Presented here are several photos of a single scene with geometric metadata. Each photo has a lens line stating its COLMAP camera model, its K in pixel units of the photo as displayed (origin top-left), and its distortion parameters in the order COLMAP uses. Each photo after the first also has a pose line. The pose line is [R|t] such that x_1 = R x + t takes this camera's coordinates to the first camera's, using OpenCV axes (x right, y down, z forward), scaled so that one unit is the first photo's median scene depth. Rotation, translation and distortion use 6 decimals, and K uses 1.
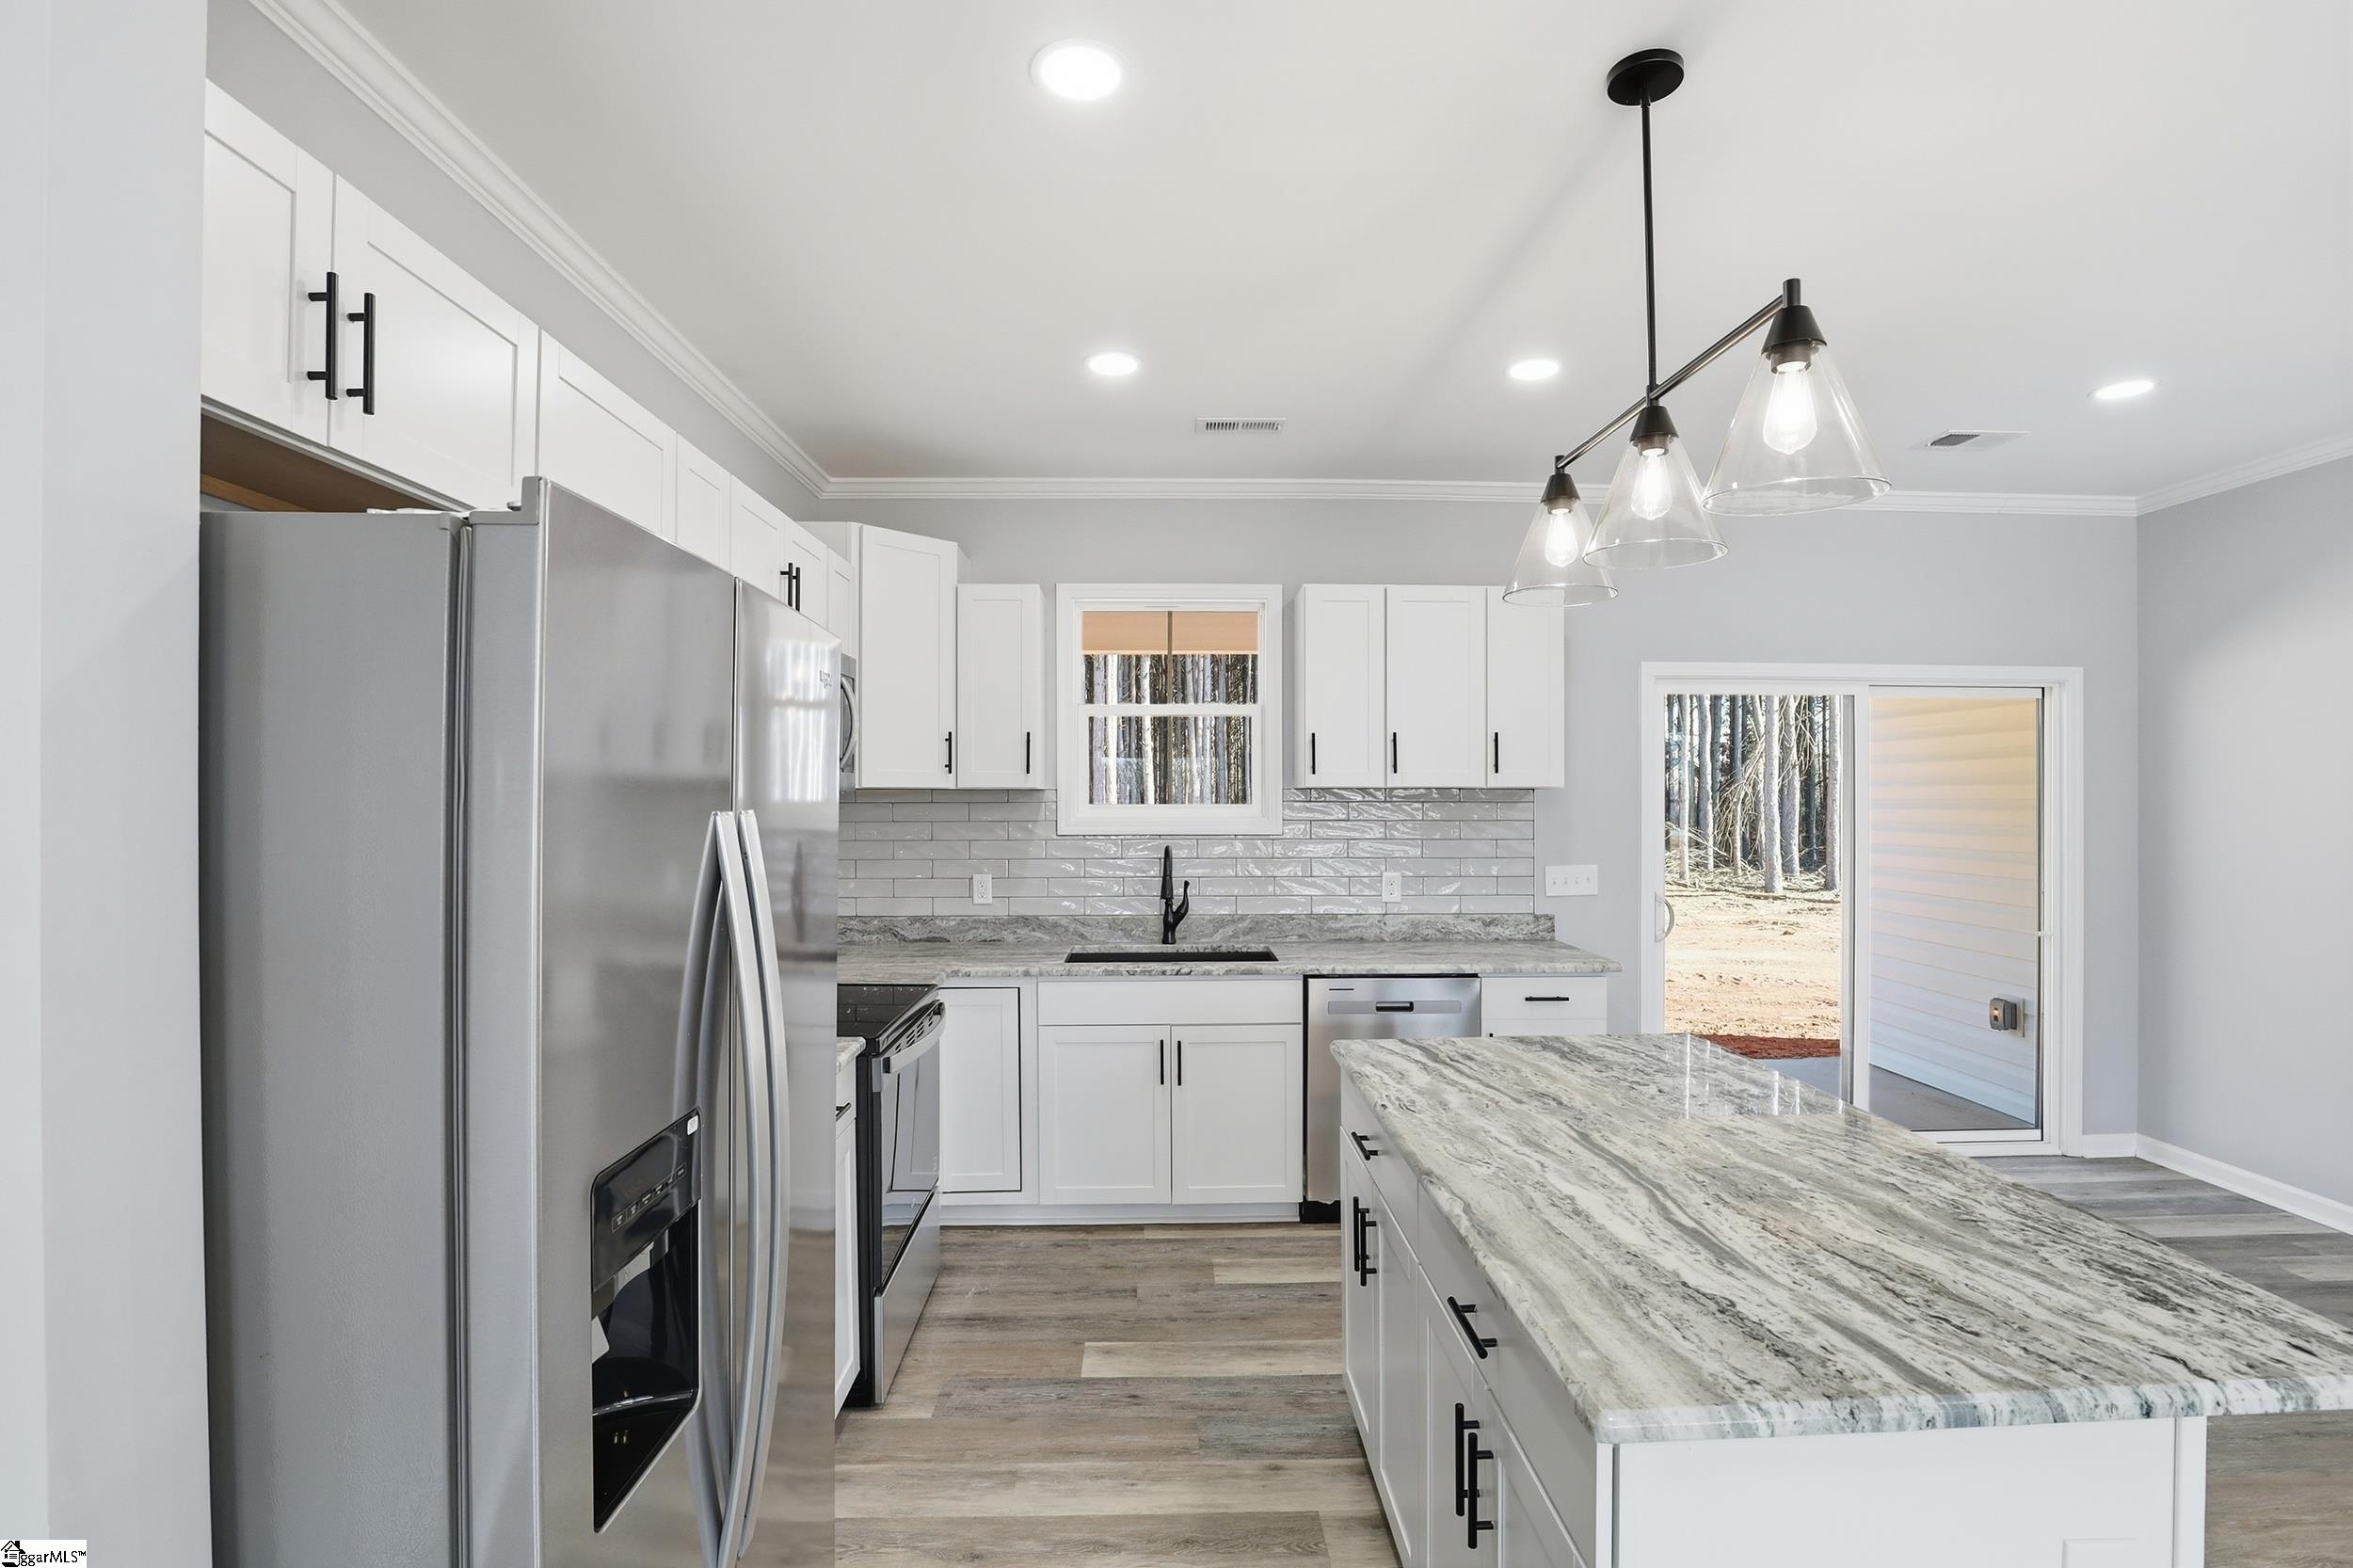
lens RADIAL K [[1088.4, 0, 1179.9], [0, 1088.4, 793.3], [0, 0, 1]] dist [-0.038538, 0.006320]
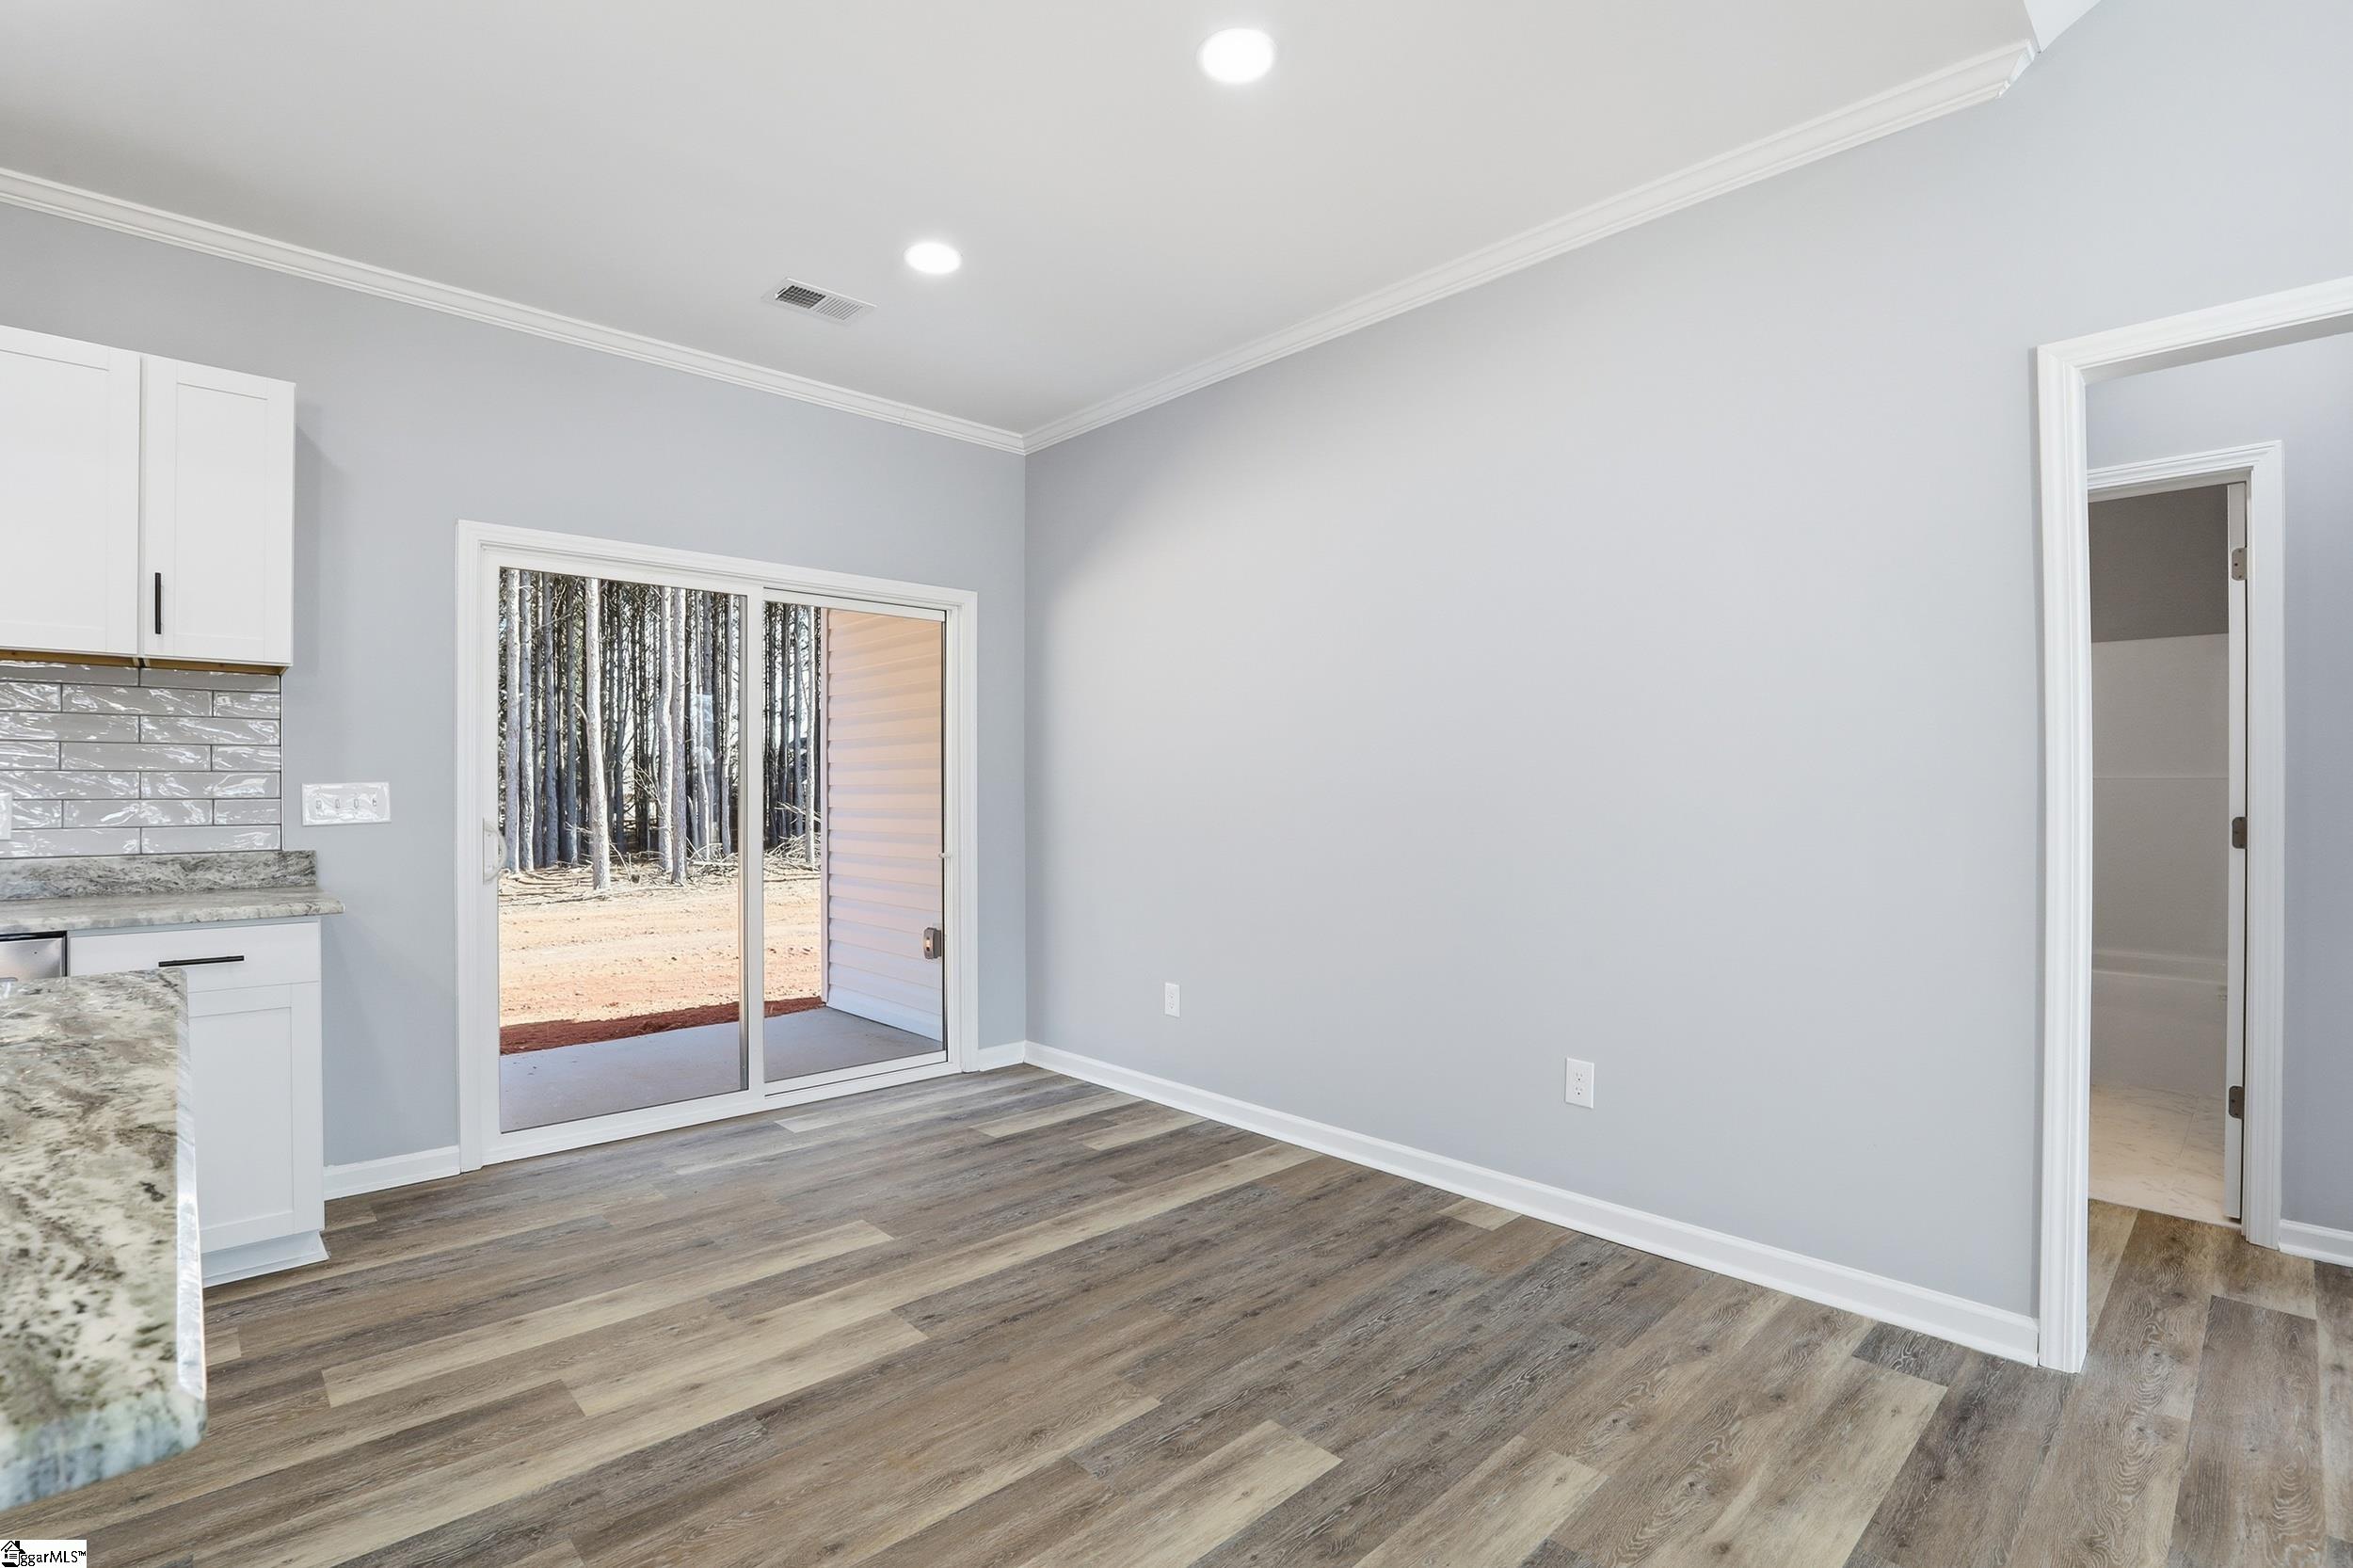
lens RADIAL K [[1088.4, 0, 1179.9], [0, 1088.4, 793.3], [0, 0, 1]] dist [-0.038538, 0.006320]
pose [[0.745020, -0.004870, 0.667024, 0.304391], [0.003451, 0.999988, 0.003447, 0.073856], [-0.667033, -0.000266, 0.745028, 0.092706]]
